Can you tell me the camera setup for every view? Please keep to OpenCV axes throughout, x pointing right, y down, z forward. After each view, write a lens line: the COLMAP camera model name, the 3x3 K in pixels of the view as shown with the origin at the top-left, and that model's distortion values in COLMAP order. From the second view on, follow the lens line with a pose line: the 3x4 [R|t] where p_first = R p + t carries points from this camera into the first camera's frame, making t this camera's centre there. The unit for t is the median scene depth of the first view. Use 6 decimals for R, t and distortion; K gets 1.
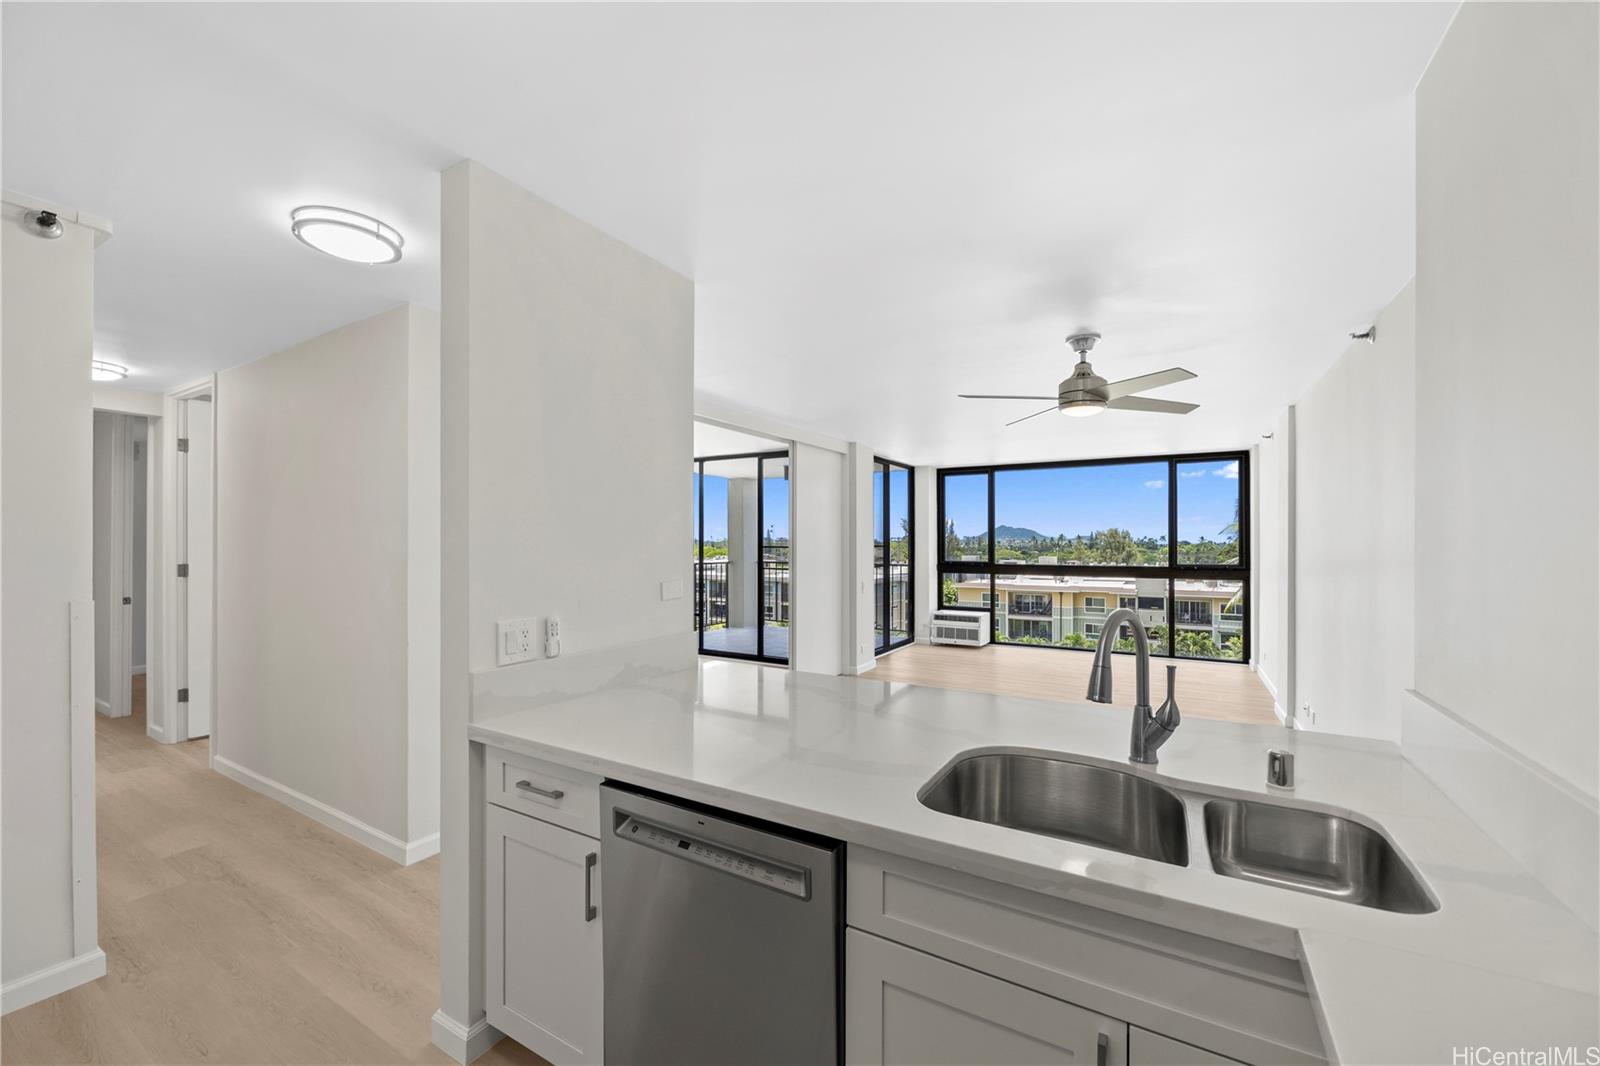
lens RADIAL K [[639.0, 0, 790.6], [0, 639.0, 547.8], [0, 0, 1]] dist [-0.002663, -0.000187]
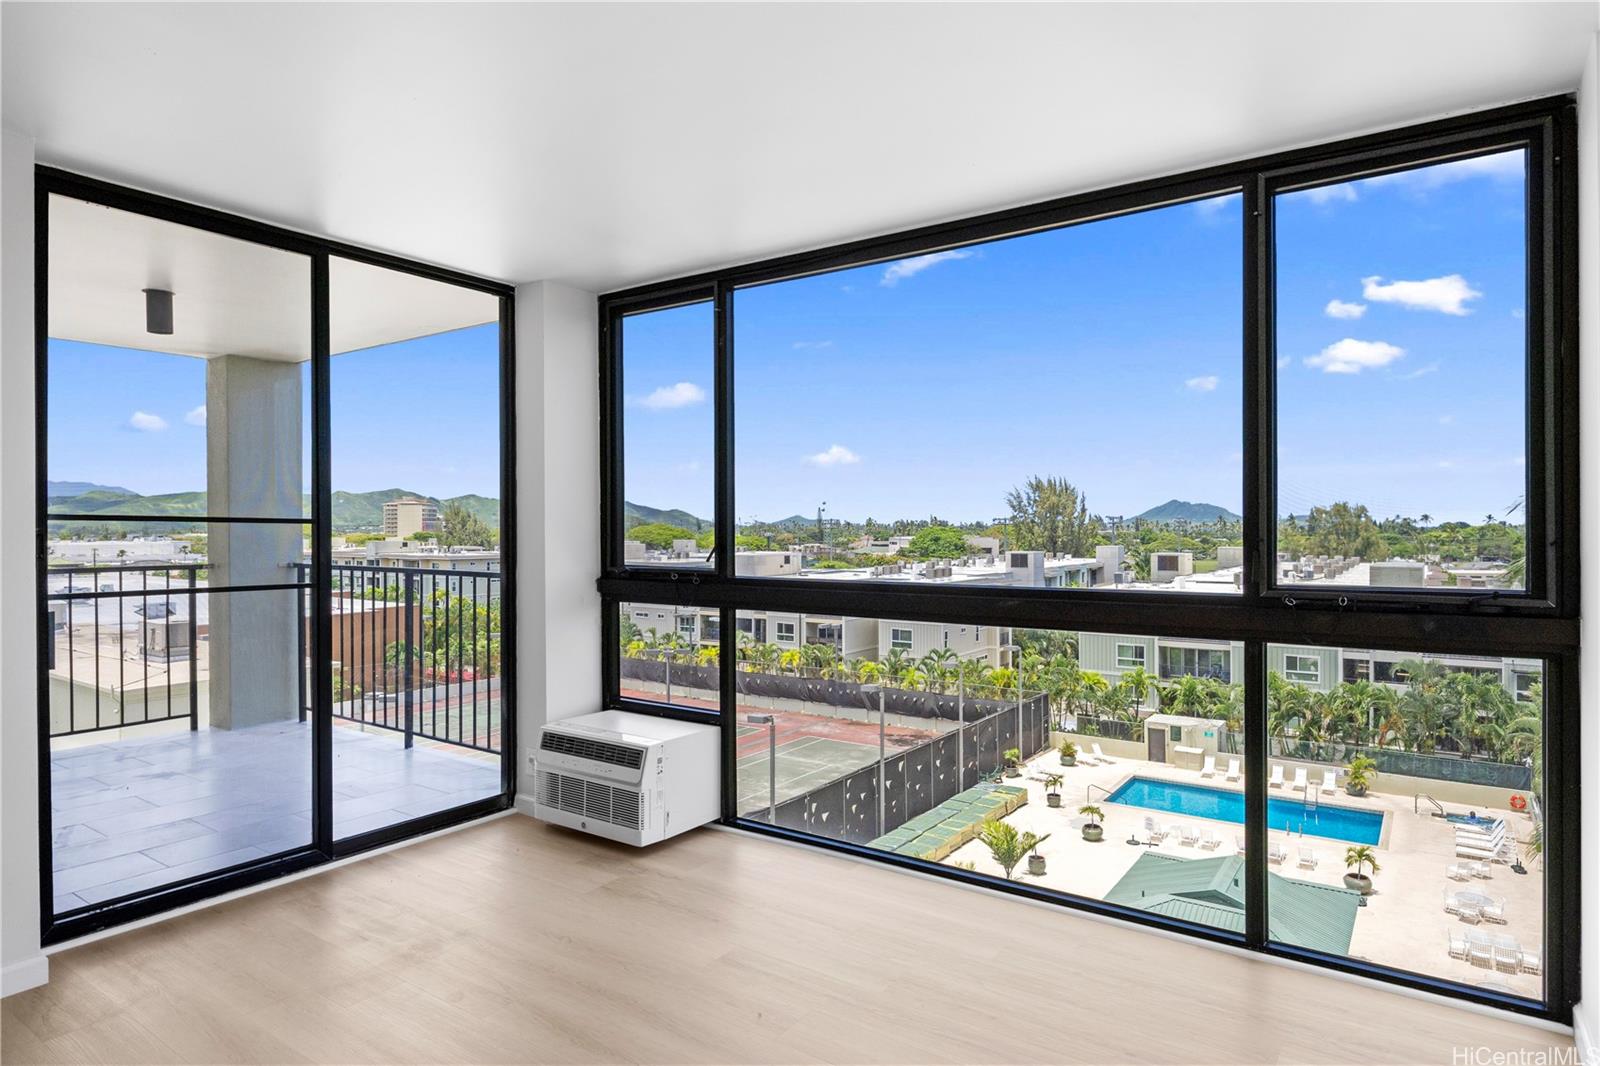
lens RADIAL K [[921.8, 0, 799.7], [0, 921.8, 536.7], [0, 0, 1]] dist [-0.002241, 0.000884]
pose [[0.997504, -0.002870, -0.070556, 0.381966], [0.003042, 0.999993, 0.002332, 0.004036], [0.070548, -0.002541, 0.997505, 0.534966]]
